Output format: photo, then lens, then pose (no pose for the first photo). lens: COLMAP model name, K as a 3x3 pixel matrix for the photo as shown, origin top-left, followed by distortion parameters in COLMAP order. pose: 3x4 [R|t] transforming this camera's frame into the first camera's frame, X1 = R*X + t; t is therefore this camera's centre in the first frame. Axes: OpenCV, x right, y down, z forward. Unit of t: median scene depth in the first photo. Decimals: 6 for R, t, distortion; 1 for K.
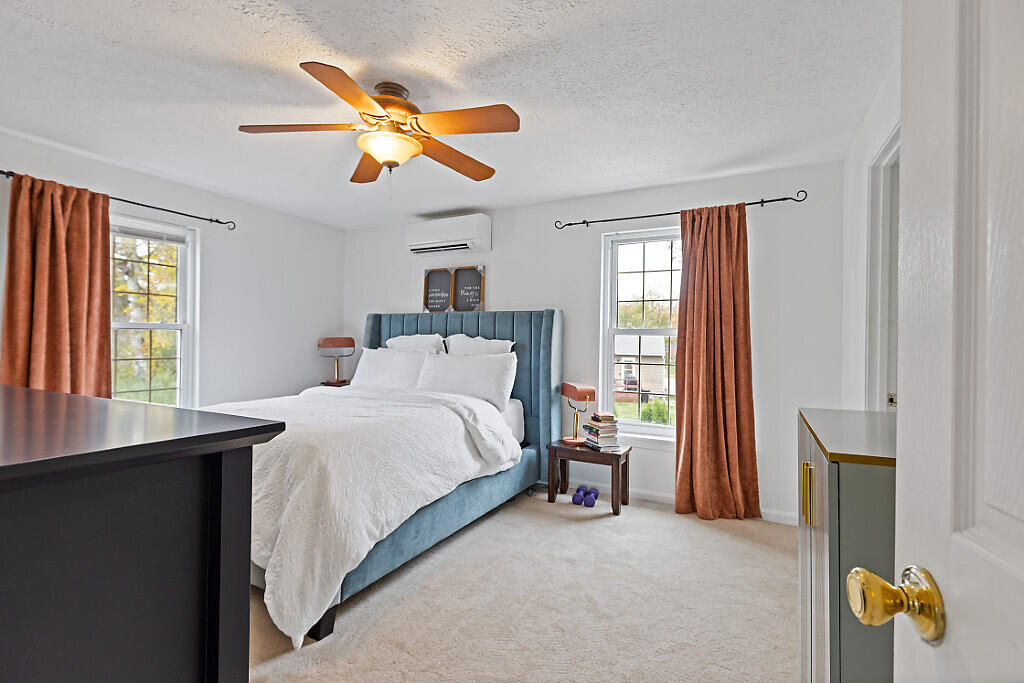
lens RADIAL K [[469.0, 0, 513.8], [0, 469.0, 339.1], [0, 0, 1]] dist [-0.001147, -0.000036]
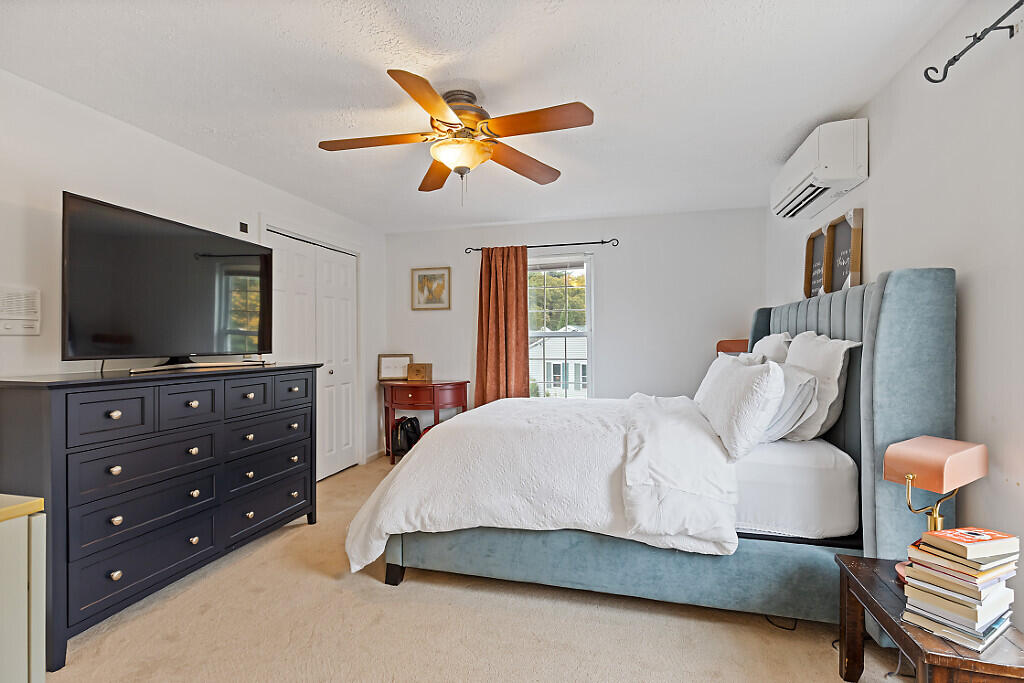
lens RADIAL K [[469.0, 0, 514.5], [0, 469.0, 345.2], [0, 0, 1]] dist [-0.001147, -0.000036]
pose [[0.226458, -0.003218, -0.974016, 0.566497], [0.008767, 0.999961, -0.001265, 0.003202], [0.973982, -0.008252, 0.226477, 0.668231]]
